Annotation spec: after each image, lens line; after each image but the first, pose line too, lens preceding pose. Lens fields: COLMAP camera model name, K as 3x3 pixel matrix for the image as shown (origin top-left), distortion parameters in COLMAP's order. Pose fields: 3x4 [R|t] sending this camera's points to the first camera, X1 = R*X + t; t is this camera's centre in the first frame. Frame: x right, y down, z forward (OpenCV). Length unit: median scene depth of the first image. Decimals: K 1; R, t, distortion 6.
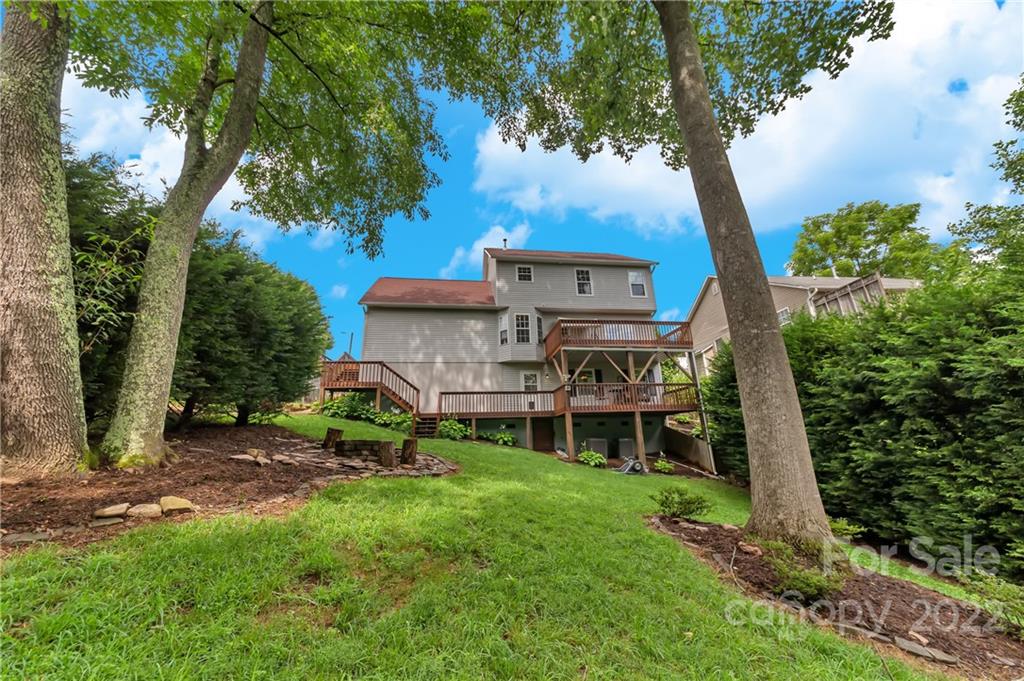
lens RADIAL K [[365.7, 0, 507.7], [0, 365.7, 332.5], [0, 0, 1]] dist [0.013490, -0.000048]
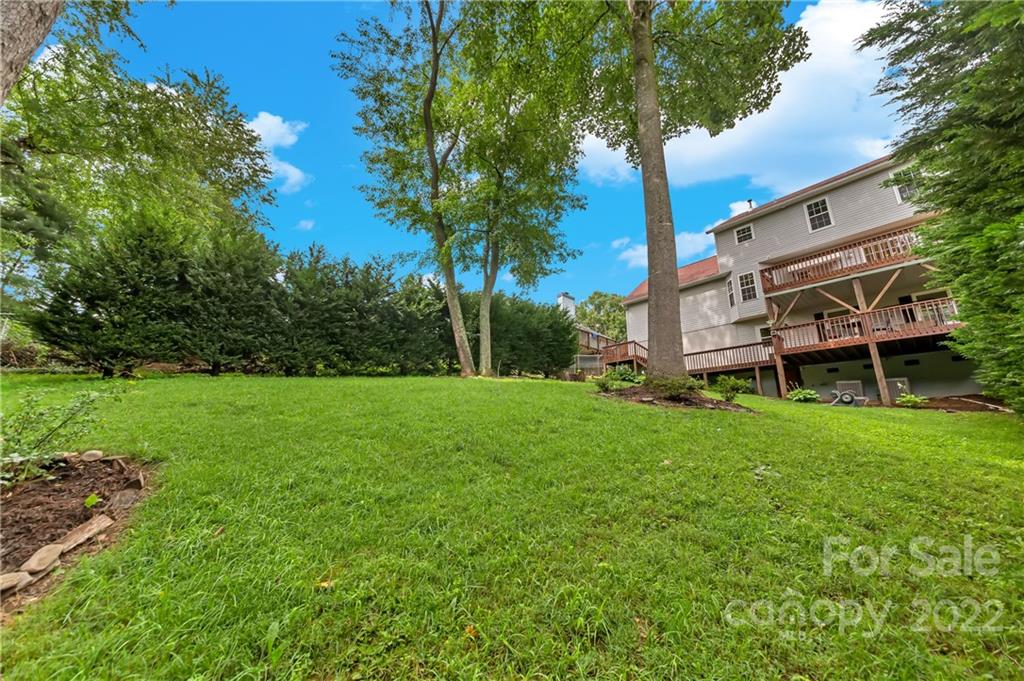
lens RADIAL K [[365.7, 0, 507.7], [0, 365.7, 332.5], [0, 0, 1]] dist [0.013490, -0.000048]
pose [[0.528830, -0.197316, -0.825473, 0.549049], [0.194939, 0.974836, -0.108134, 0.102179], [0.826037, -0.103732, 0.553987, -0.179072]]
